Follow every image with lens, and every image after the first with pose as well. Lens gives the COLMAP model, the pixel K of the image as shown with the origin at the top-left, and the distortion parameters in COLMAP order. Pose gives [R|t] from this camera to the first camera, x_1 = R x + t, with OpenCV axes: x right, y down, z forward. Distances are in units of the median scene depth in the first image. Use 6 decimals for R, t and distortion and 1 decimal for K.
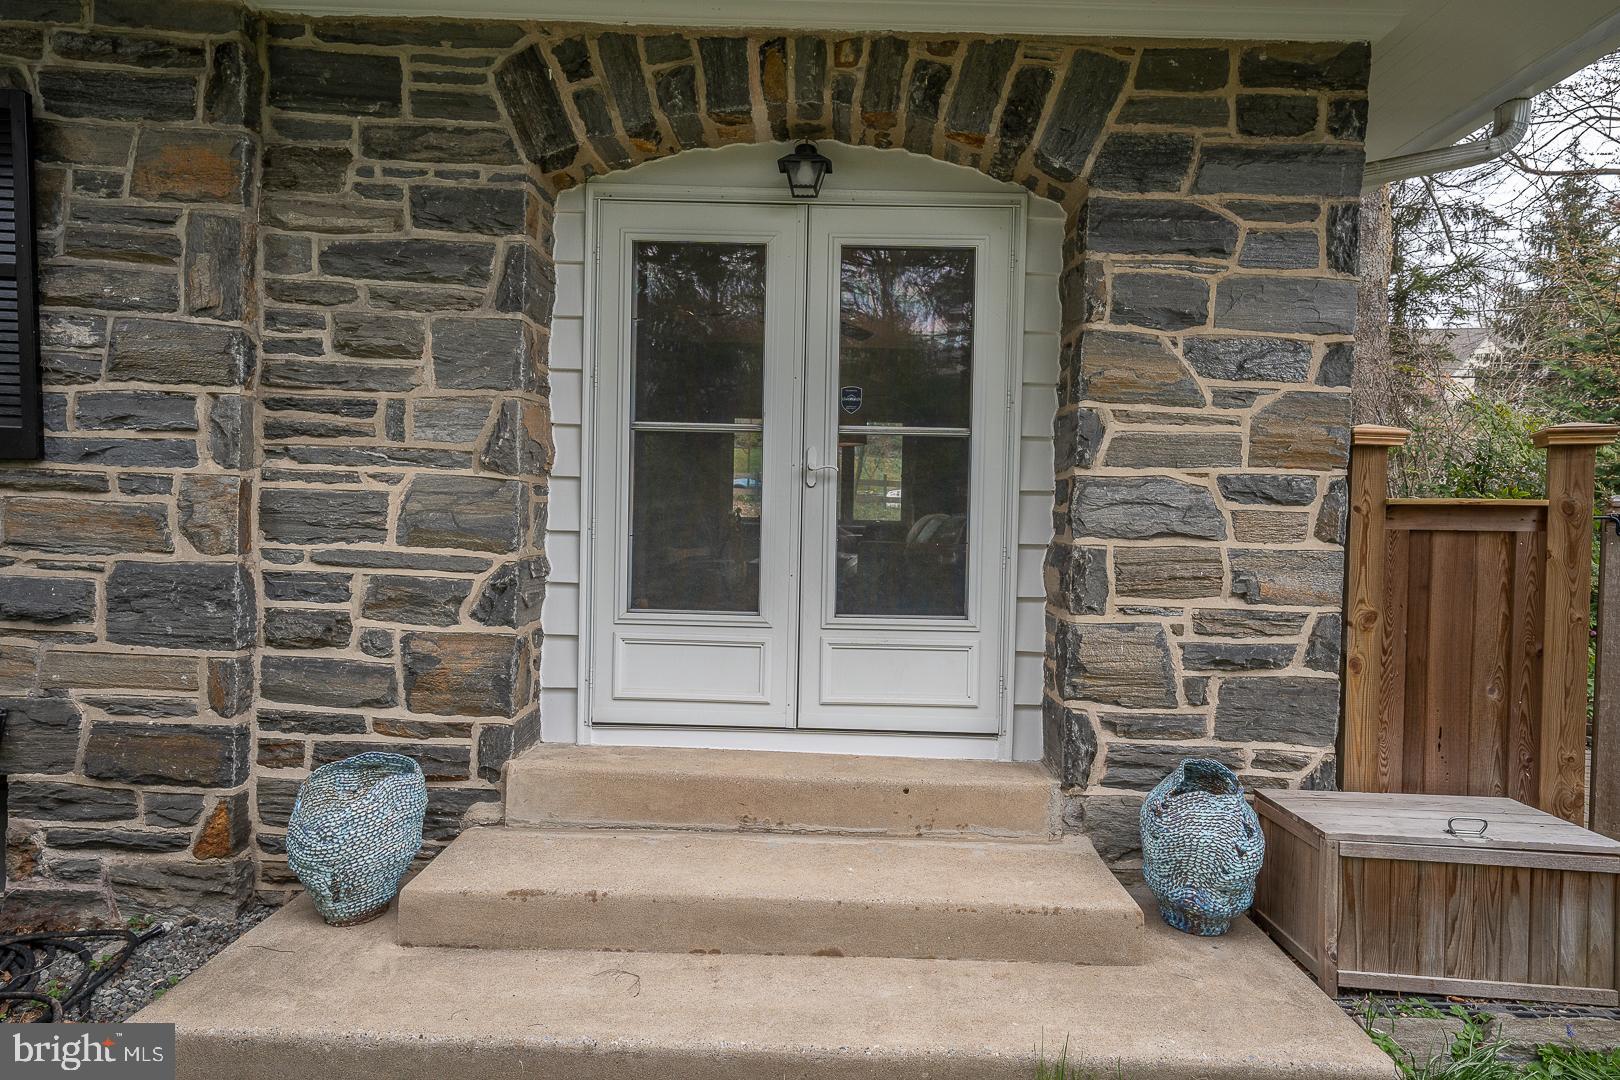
lens RADIAL K [[867.3, 0, 811.3], [0, 867.3, 532.8], [0, 0, 1]] dist [0.011883, 0.000370]
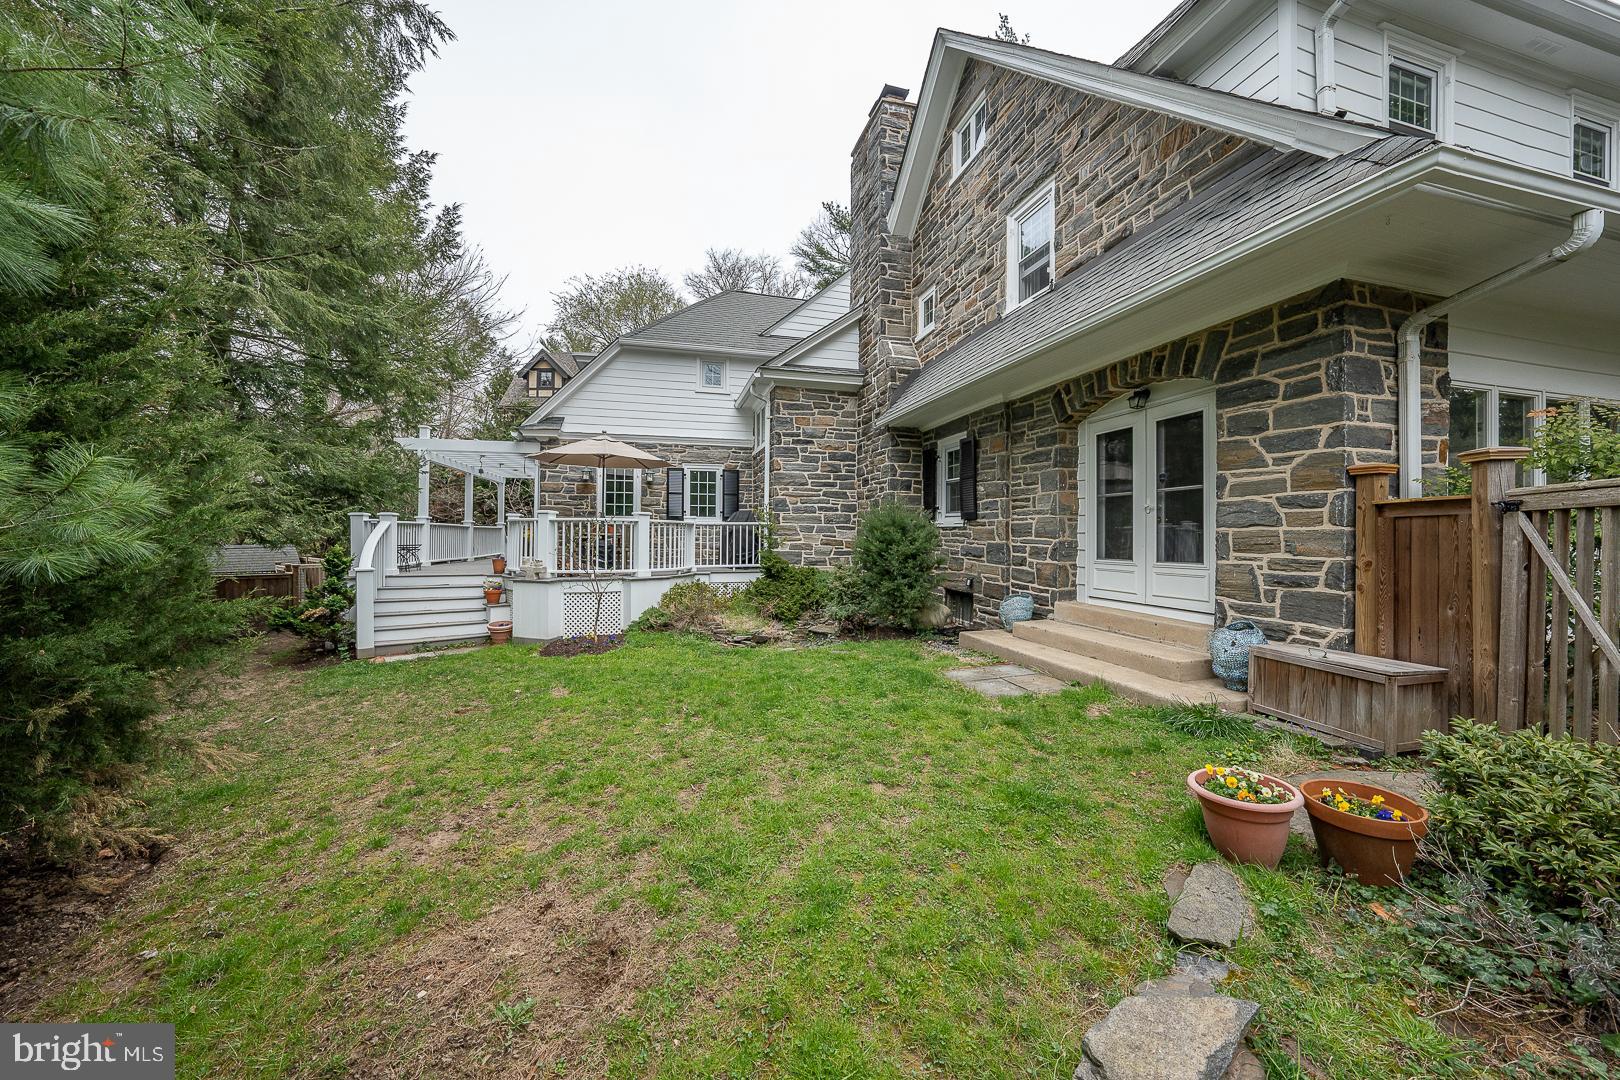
lens RADIAL K [[545.9, 0, 809.7], [0, 545.9, 537.0], [0, 0, 1]] dist [-0.000197, -0.000009]
pose [[0.270055, -0.022056, -0.962592, 1.461239], [-0.016118, 0.999494, -0.027424, 0.090567], [0.962710, 0.022921, 0.269563, -0.496155]]
